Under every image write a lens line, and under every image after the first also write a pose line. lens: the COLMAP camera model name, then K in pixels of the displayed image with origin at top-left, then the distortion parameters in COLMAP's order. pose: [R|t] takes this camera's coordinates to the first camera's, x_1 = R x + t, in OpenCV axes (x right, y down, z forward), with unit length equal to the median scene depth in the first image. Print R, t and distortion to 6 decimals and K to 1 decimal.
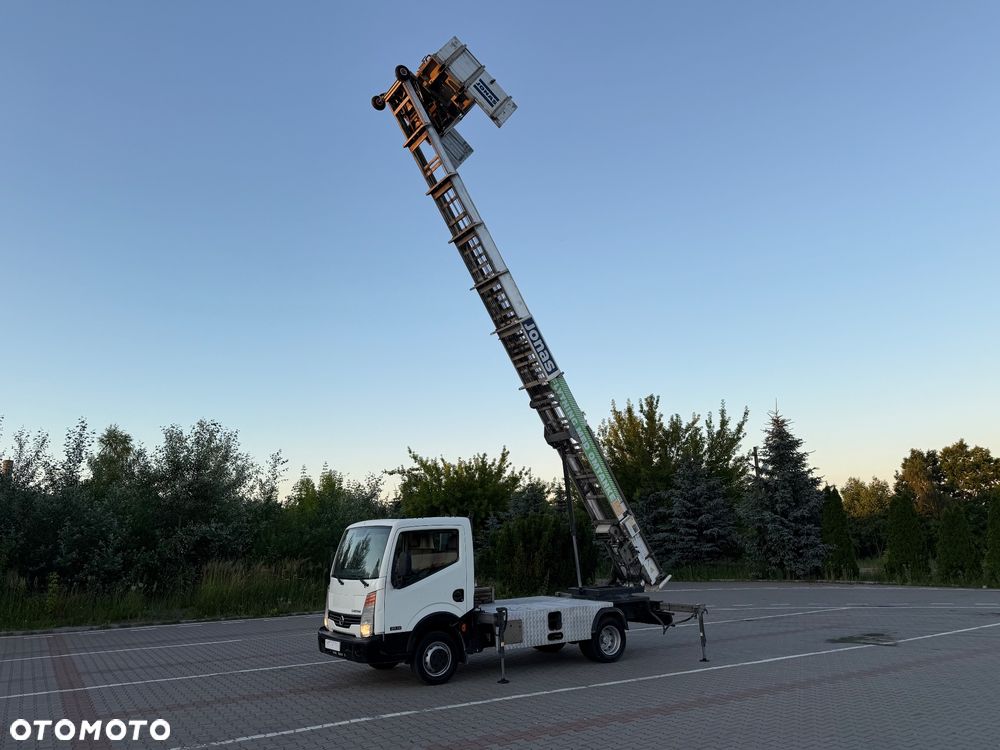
lens RADIAL K [[712.8, 0, 502.5], [0, 712.8, 376.2], [0, 0, 1]] dist [0.153838, -0.218190]
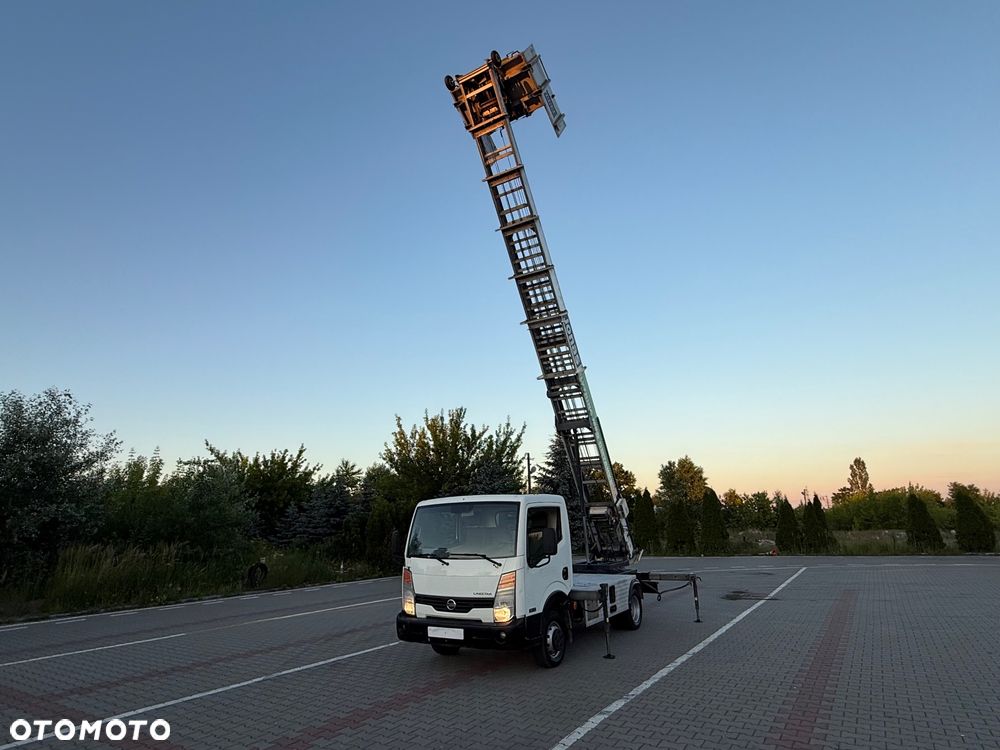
lens RADIAL K [[564.3, 0, 500.0], [0, 564.3, 375.0], [0, 0, 1]] dist [0.001572, 0.000339]
pose [[0.908935, 0.105886, 0.403269, -0.378639], [-0.088990, 0.994195, -0.060469, 0.070343], [-0.407331, 0.019076, 0.913082, 0.259381]]
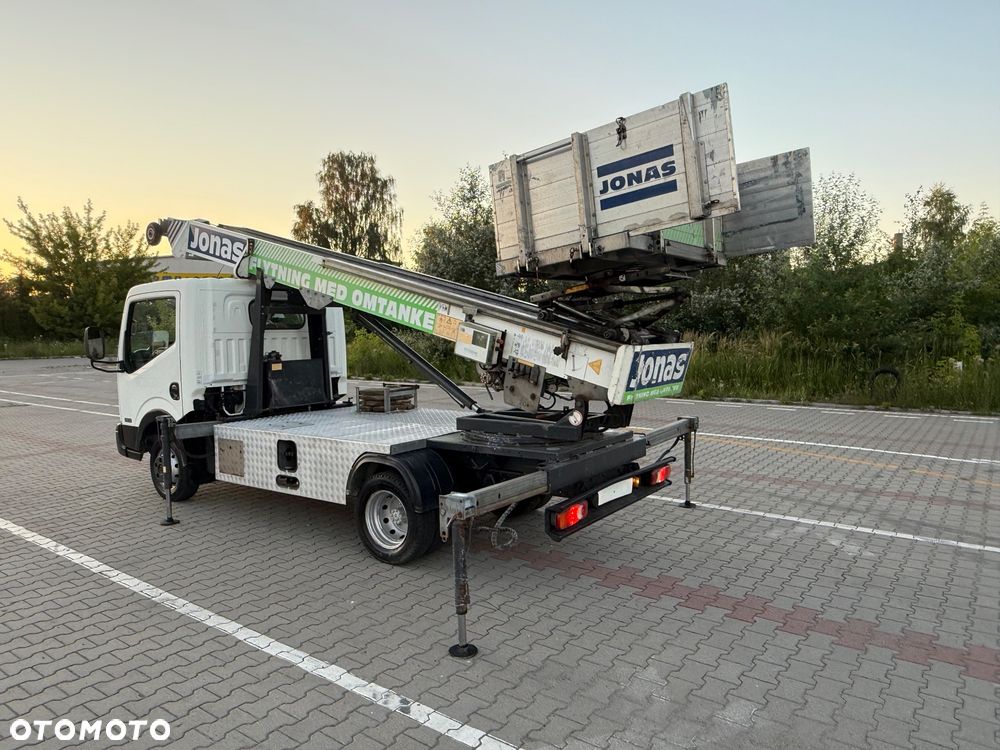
lens RADIAL K [[691.6, 0, 500.0], [0, 691.6, 375.0], [0, 0, 1]] dist [0.000383, 0.000992]
pose [[0.353343, 0.082957, -0.931809, 0.515006], [0.212036, 0.963036, 0.166141, 0.193673], [0.911148, -0.256281, 0.322692, 0.844892]]
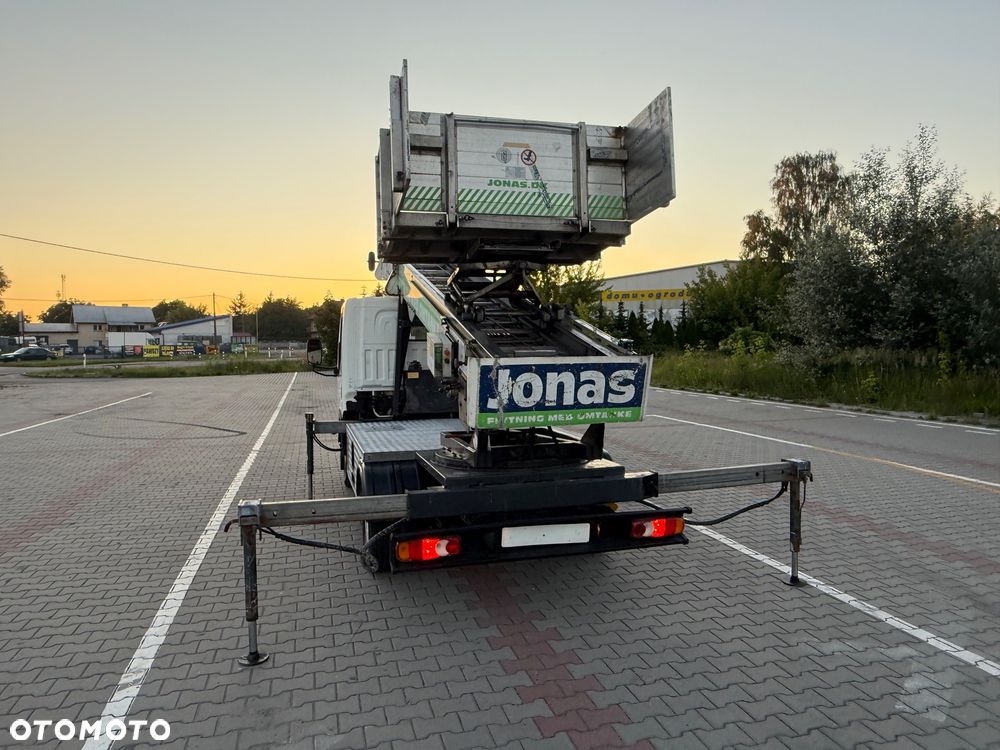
lens RADIAL K [[691.6, 0, 500.0], [0, 691.6, 375.0], [0, 0, 1]] dist [0.000383, 0.000992]
pose [[-0.298671, 0.065657, -0.952095, 0.487803], [0.230983, 0.972943, -0.005364, 0.259074], [0.925982, -0.221520, -0.305756, 1.105345]]
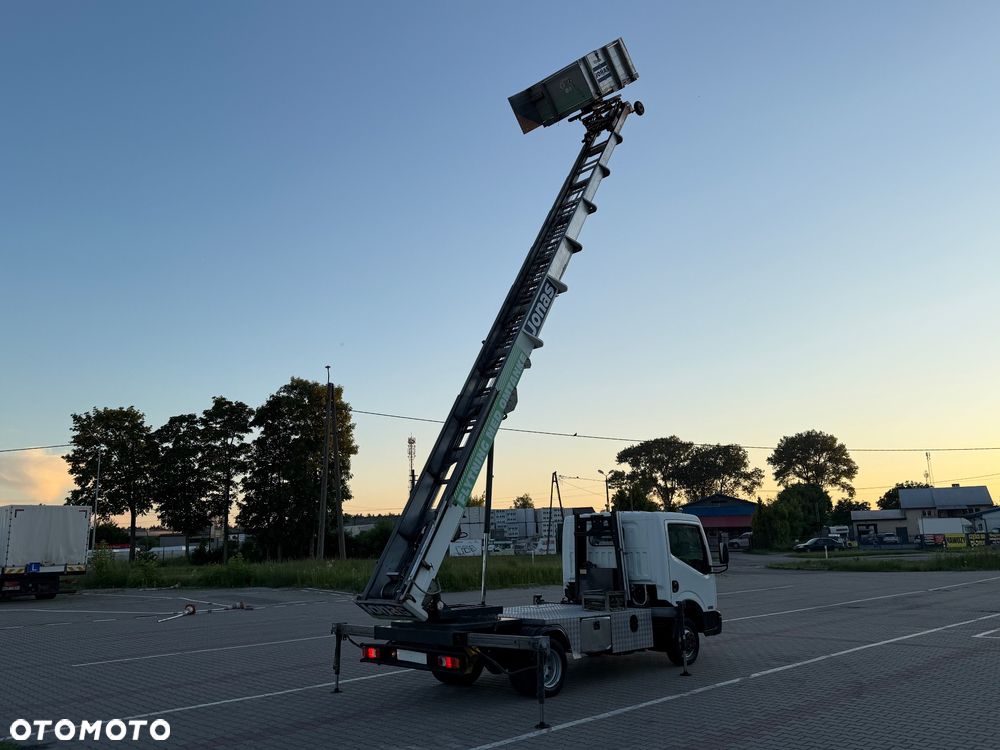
lens RADIAL K [[780.2, 0, 496.1], [0, 780.2, 368.8], [0, 0, 1]] dist [0.132153, -0.213294]
pose [[-0.978319, -0.000741, -0.207101, 0.258324], [0.089065, 0.901291, -0.423959, 0.410459], [0.186973, -0.433213, -0.881684, 1.778905]]
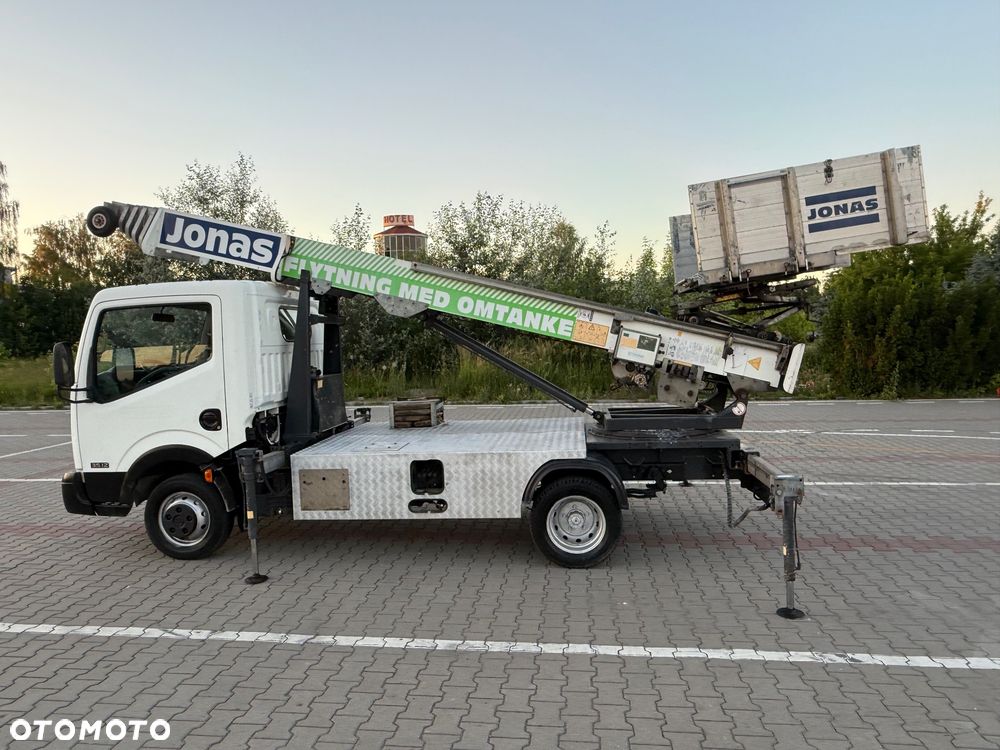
lens RADIAL K [[691.6, 0, 500.0], [0, 691.6, 375.0], [0, 0, 1]] dist [0.000383, 0.000992]
pose [[0.772074, 0.037732, -0.634412, 0.346089], [0.152565, 0.958042, 0.242650, 0.139982], [0.616949, -0.284133, 0.733923, 0.598848]]
